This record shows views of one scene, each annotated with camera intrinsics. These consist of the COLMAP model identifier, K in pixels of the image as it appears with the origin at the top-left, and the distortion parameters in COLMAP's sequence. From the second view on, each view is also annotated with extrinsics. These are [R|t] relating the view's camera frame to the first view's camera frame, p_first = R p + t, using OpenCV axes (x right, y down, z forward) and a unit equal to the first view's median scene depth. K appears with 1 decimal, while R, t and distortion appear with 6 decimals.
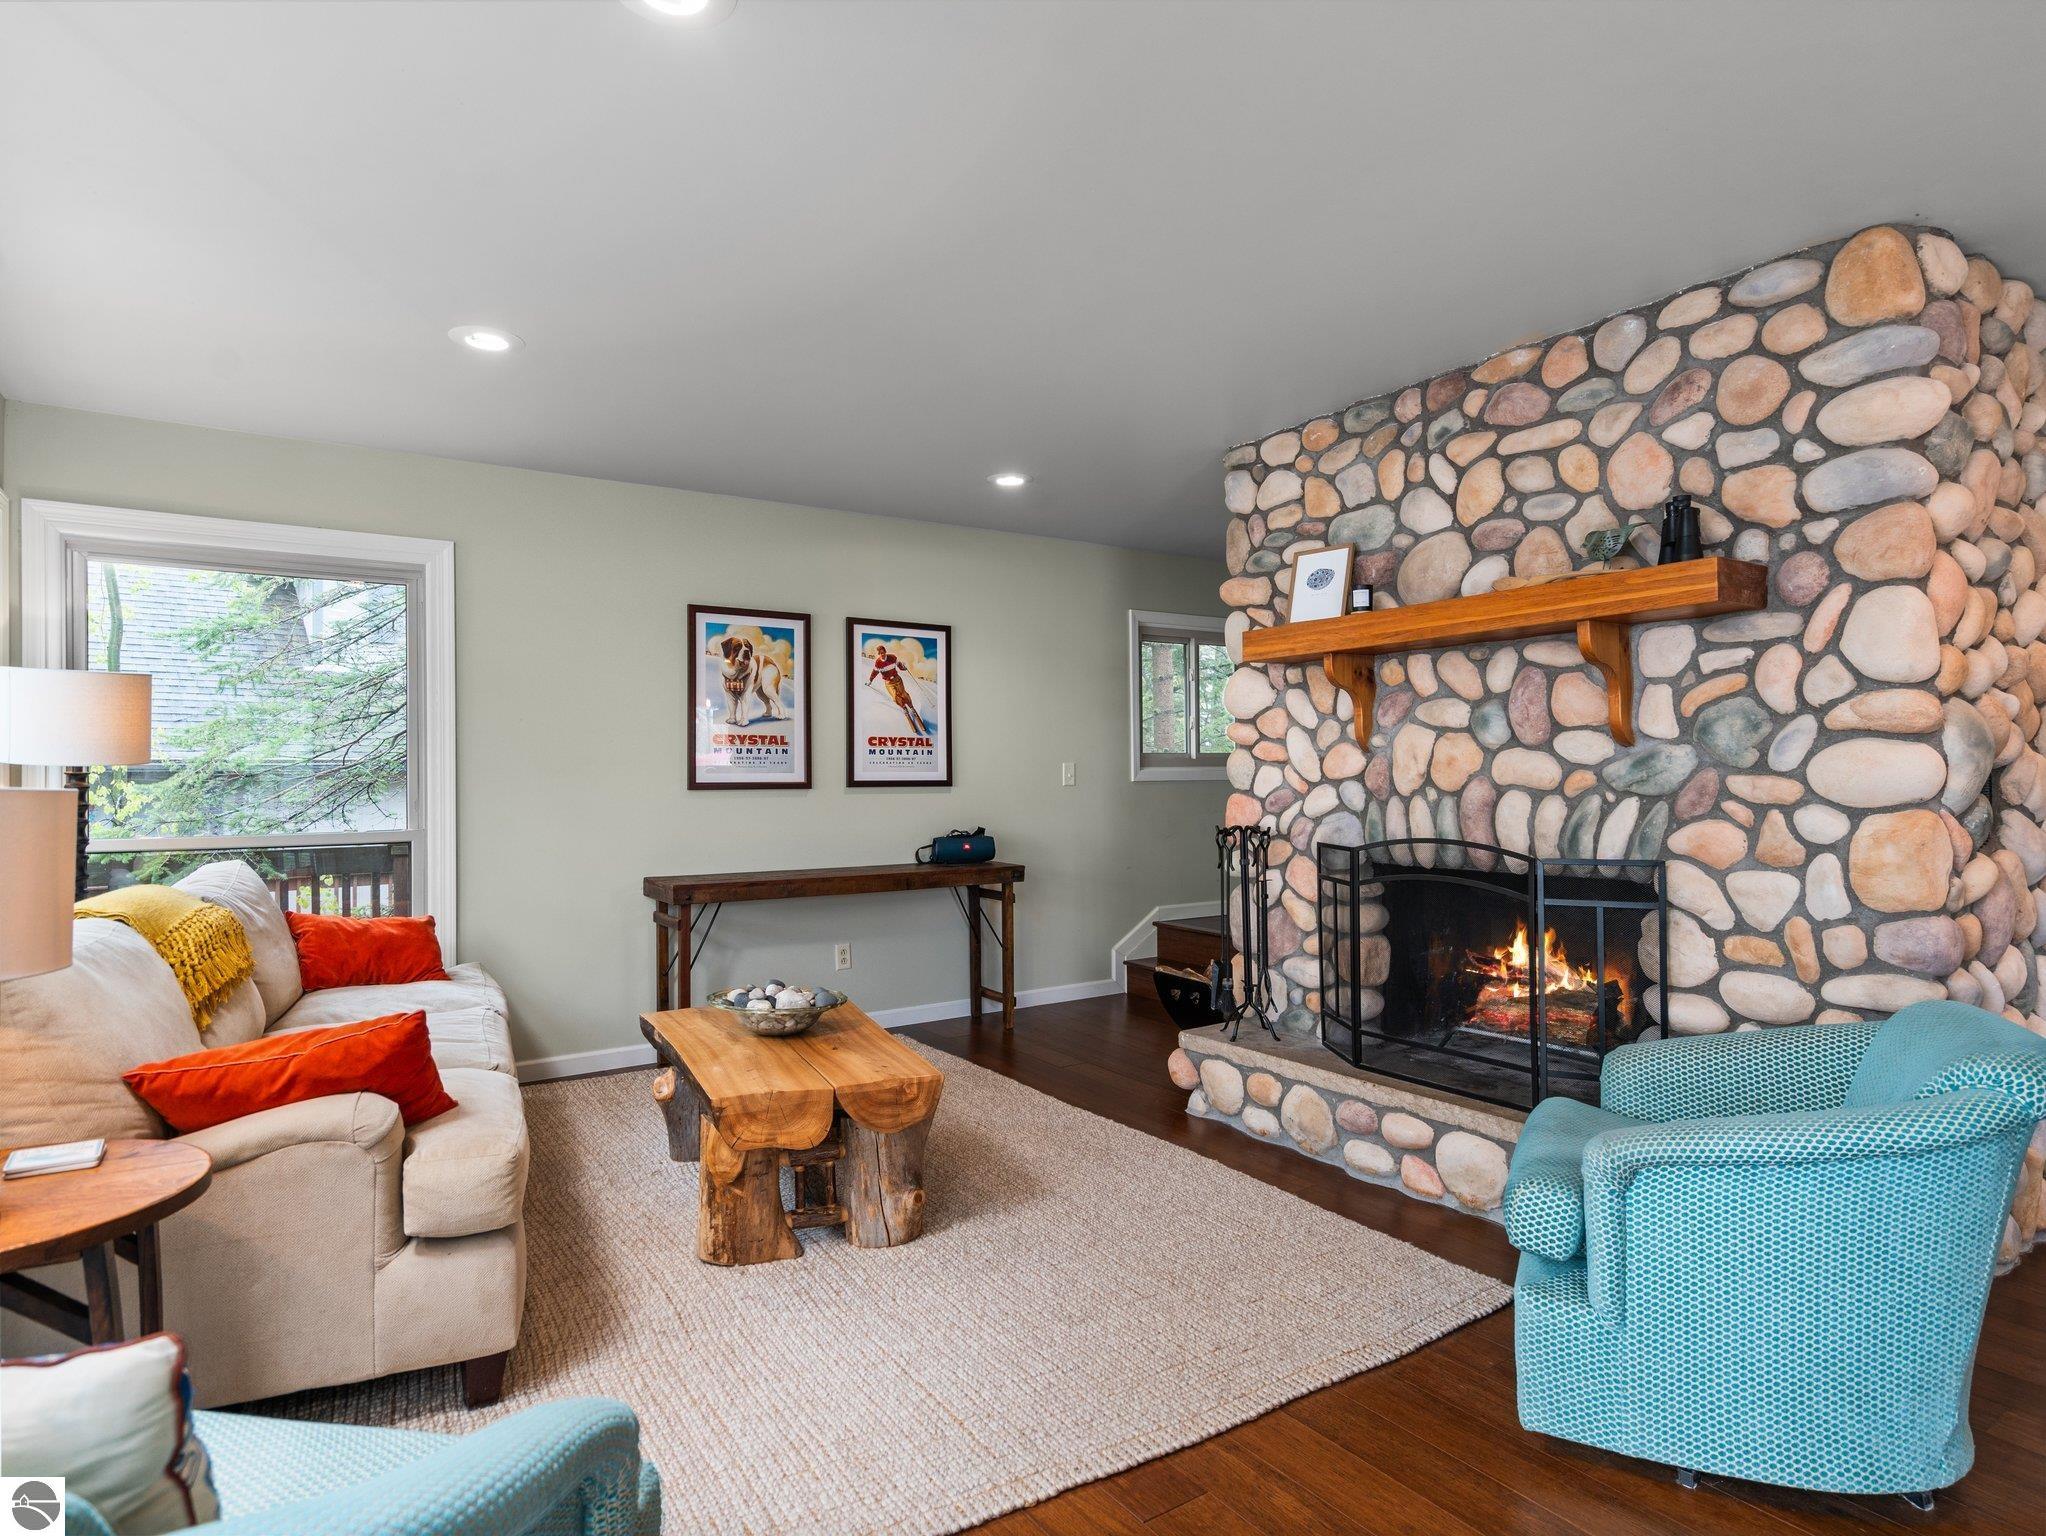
lens RADIAL K [[1119.1, 0, 989.0], [0, 1119.1, 766.7], [0, 0, 1]] dist [-0.000233, 0.000117]
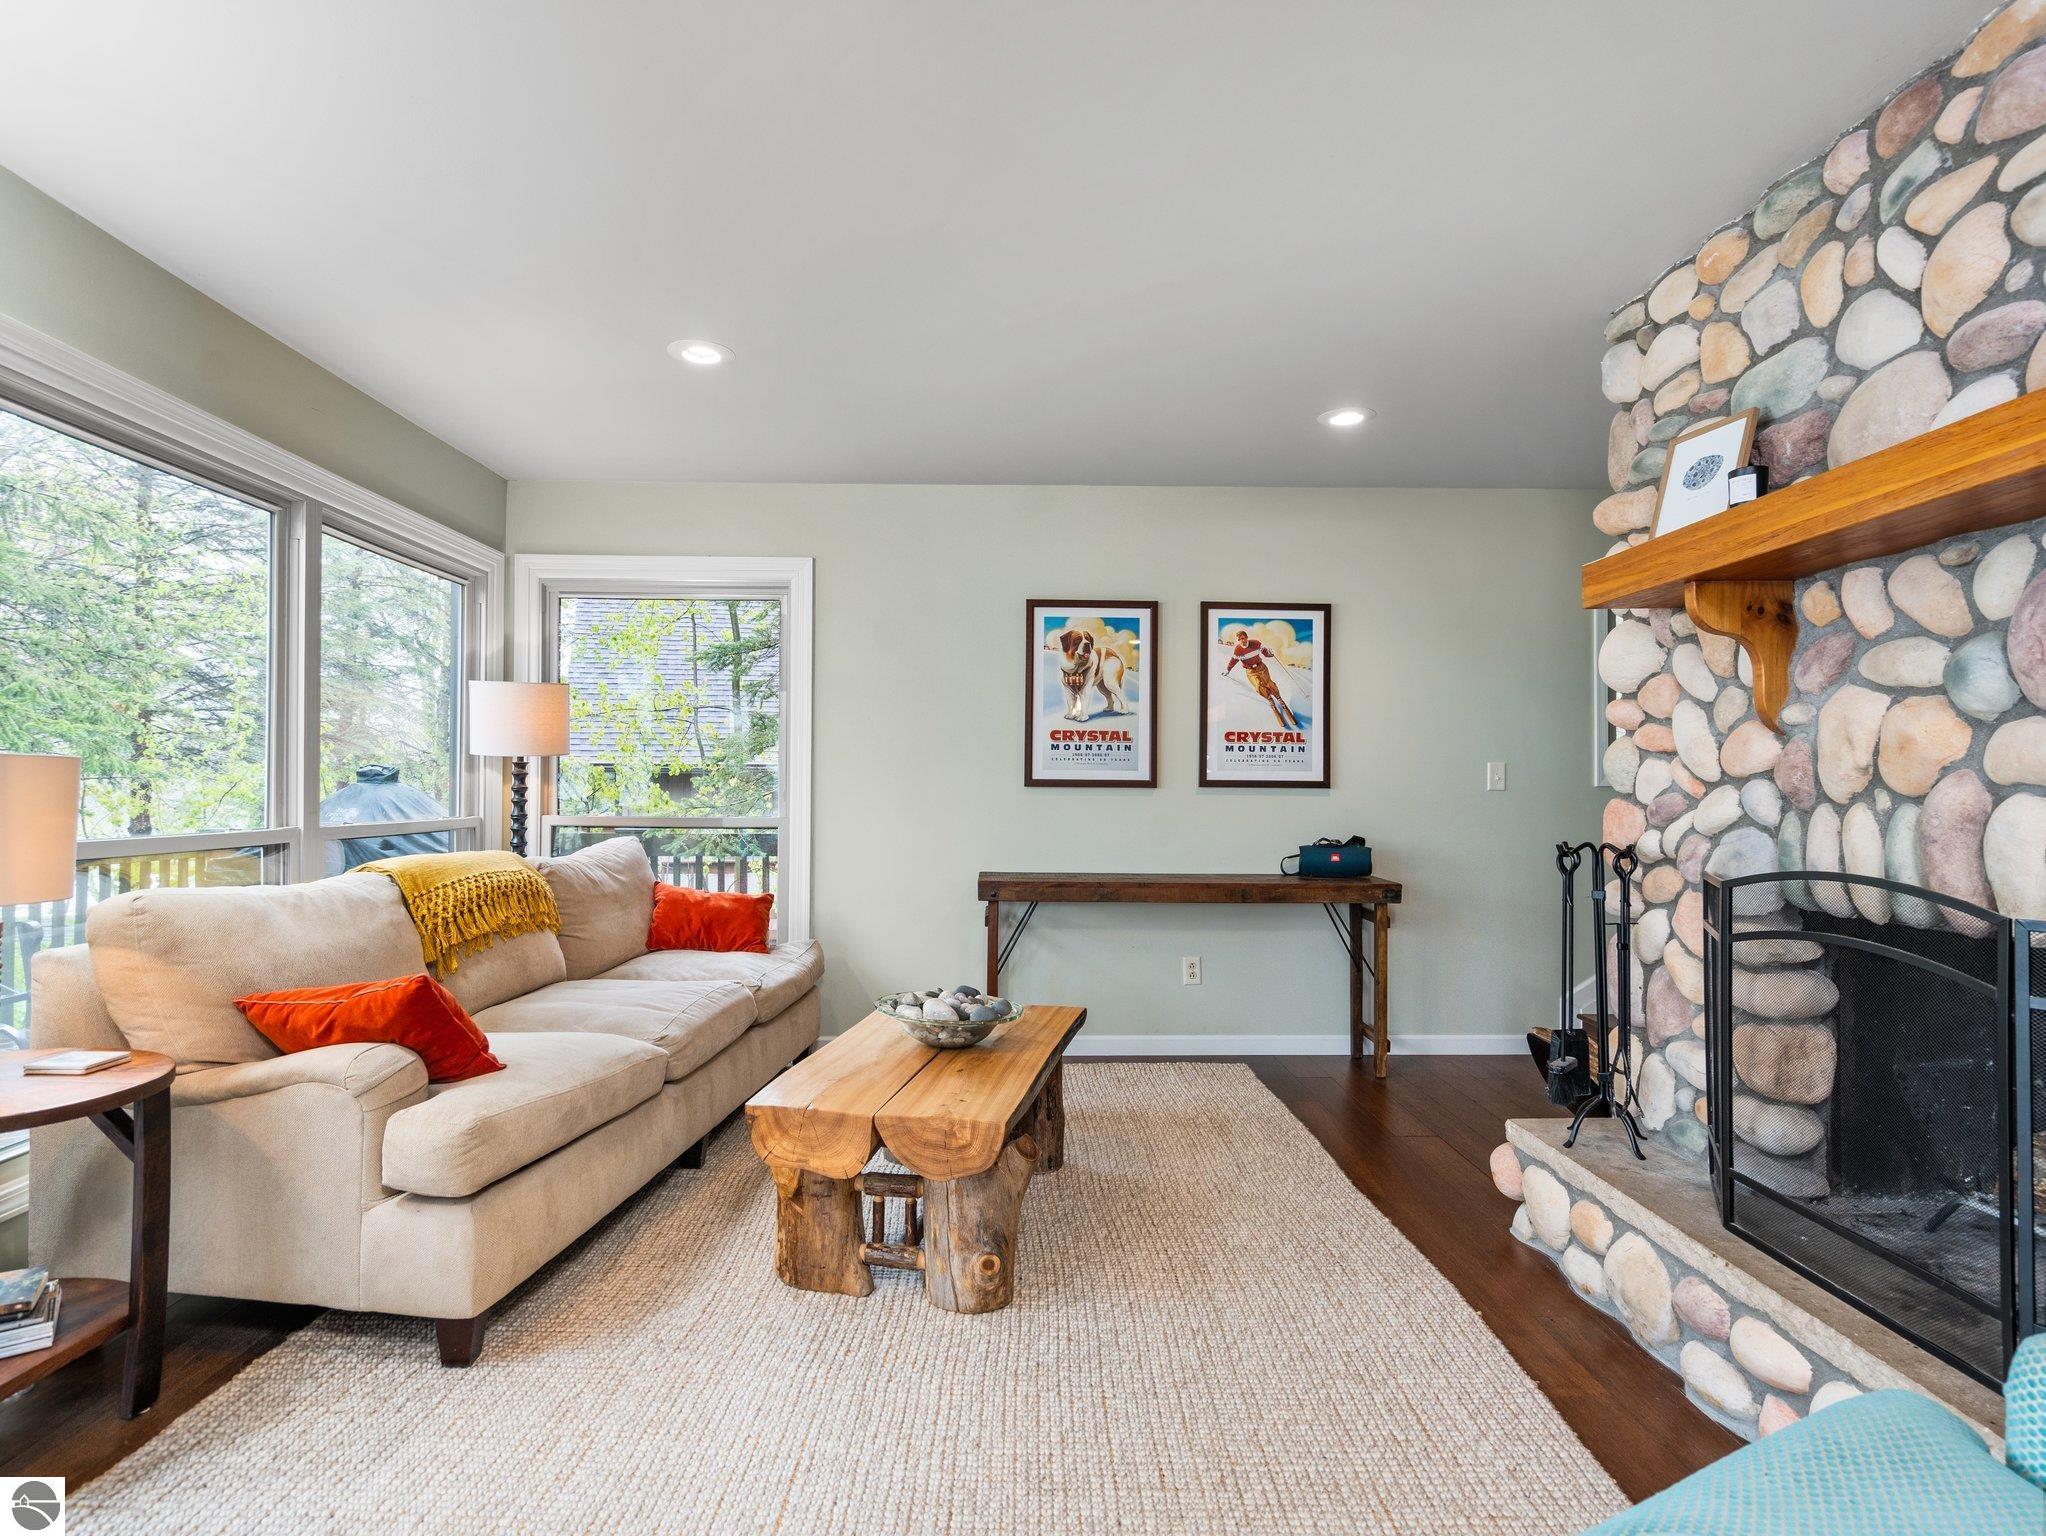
lens RADIAL K [[1068.3, 0, 923.5], [0, 1068.3, 773.6], [0, 0, 1]] dist [-0.001548, 0.000975]
pose [[0.848016, 0.009057, -0.529894, 0.239007], [-0.009154, 0.999955, 0.002441, 0.012182], [0.529892, 0.002781, 0.848061, 0.222107]]
